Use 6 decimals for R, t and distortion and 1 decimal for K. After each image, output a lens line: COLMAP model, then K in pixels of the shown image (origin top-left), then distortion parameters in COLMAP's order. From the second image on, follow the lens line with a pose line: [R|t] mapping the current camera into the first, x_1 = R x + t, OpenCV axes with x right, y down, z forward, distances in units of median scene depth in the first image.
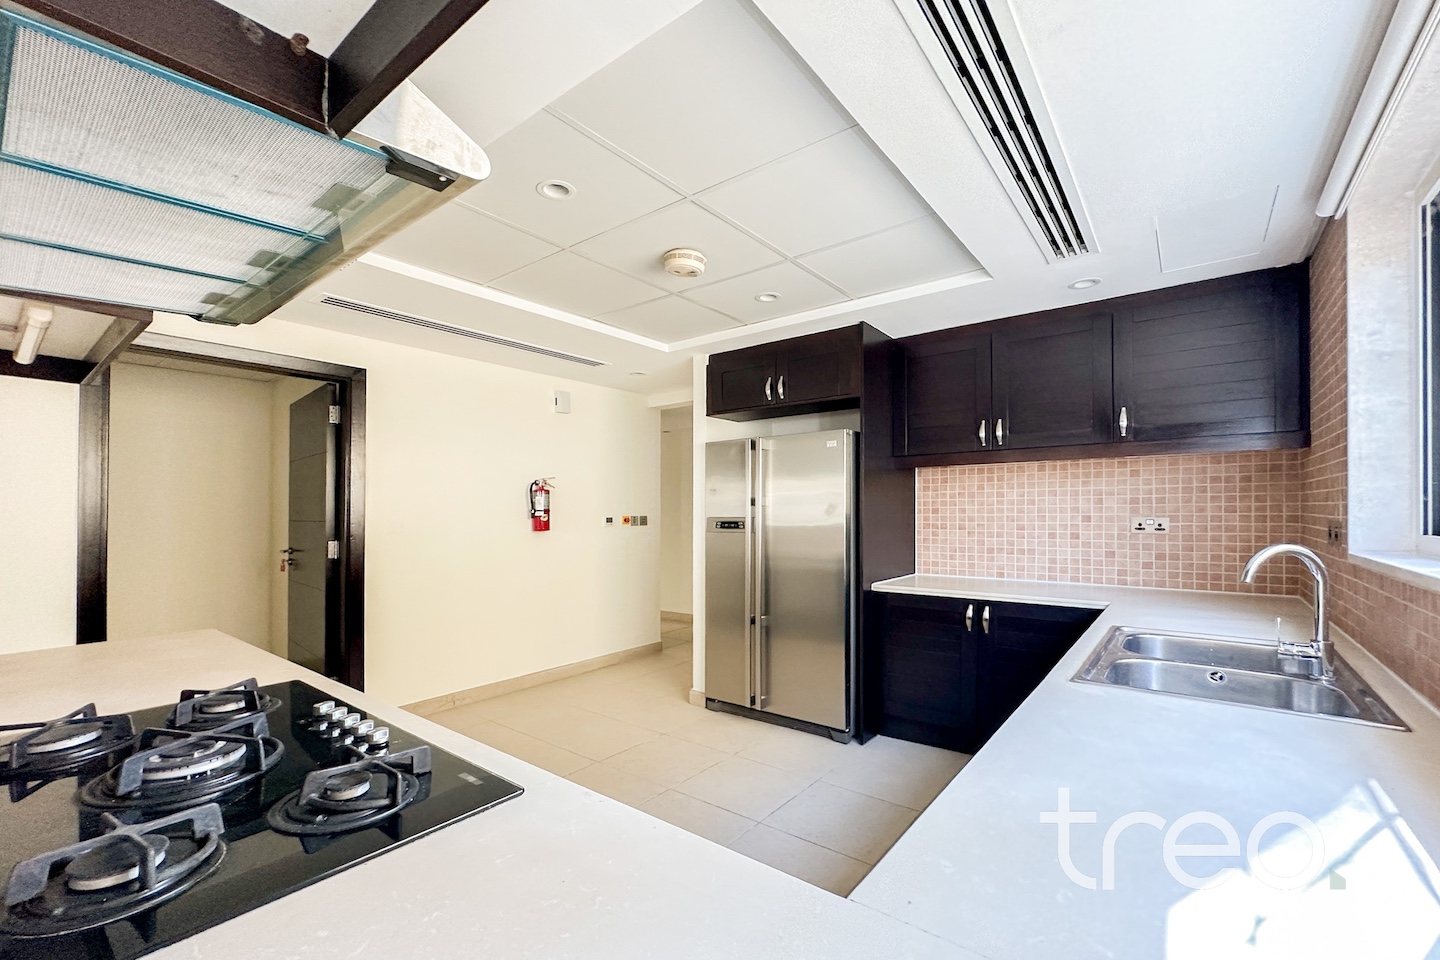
lens RADIAL K [[572.2, 0, 719.6], [0, 572.2, 511.1], [0, 0, 1]] dist [0.008861, -0.000028]
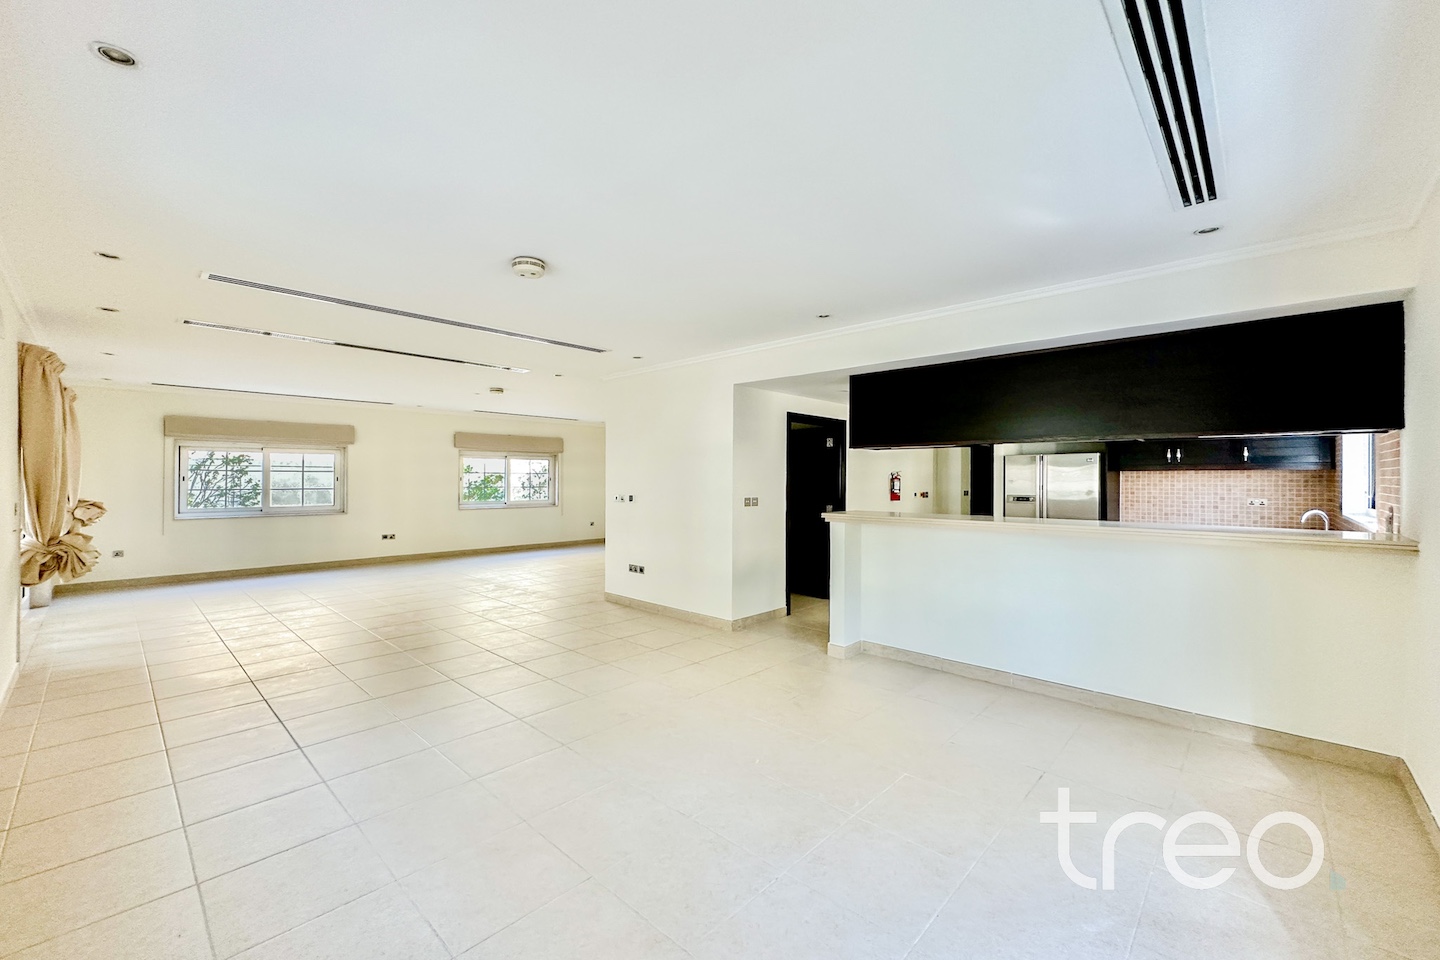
lens RADIAL K [[589.3, 0, 720.0], [0, 589.3, 480.0], [0, 0, 1]] dist [0.010143, 0.000065]
pose [[0.998511, 0.010841, -0.053455, -1.012130], [-0.010654, 0.999936, 0.003770, -0.041369], [0.053493, -0.003195, 0.998563, -1.173102]]
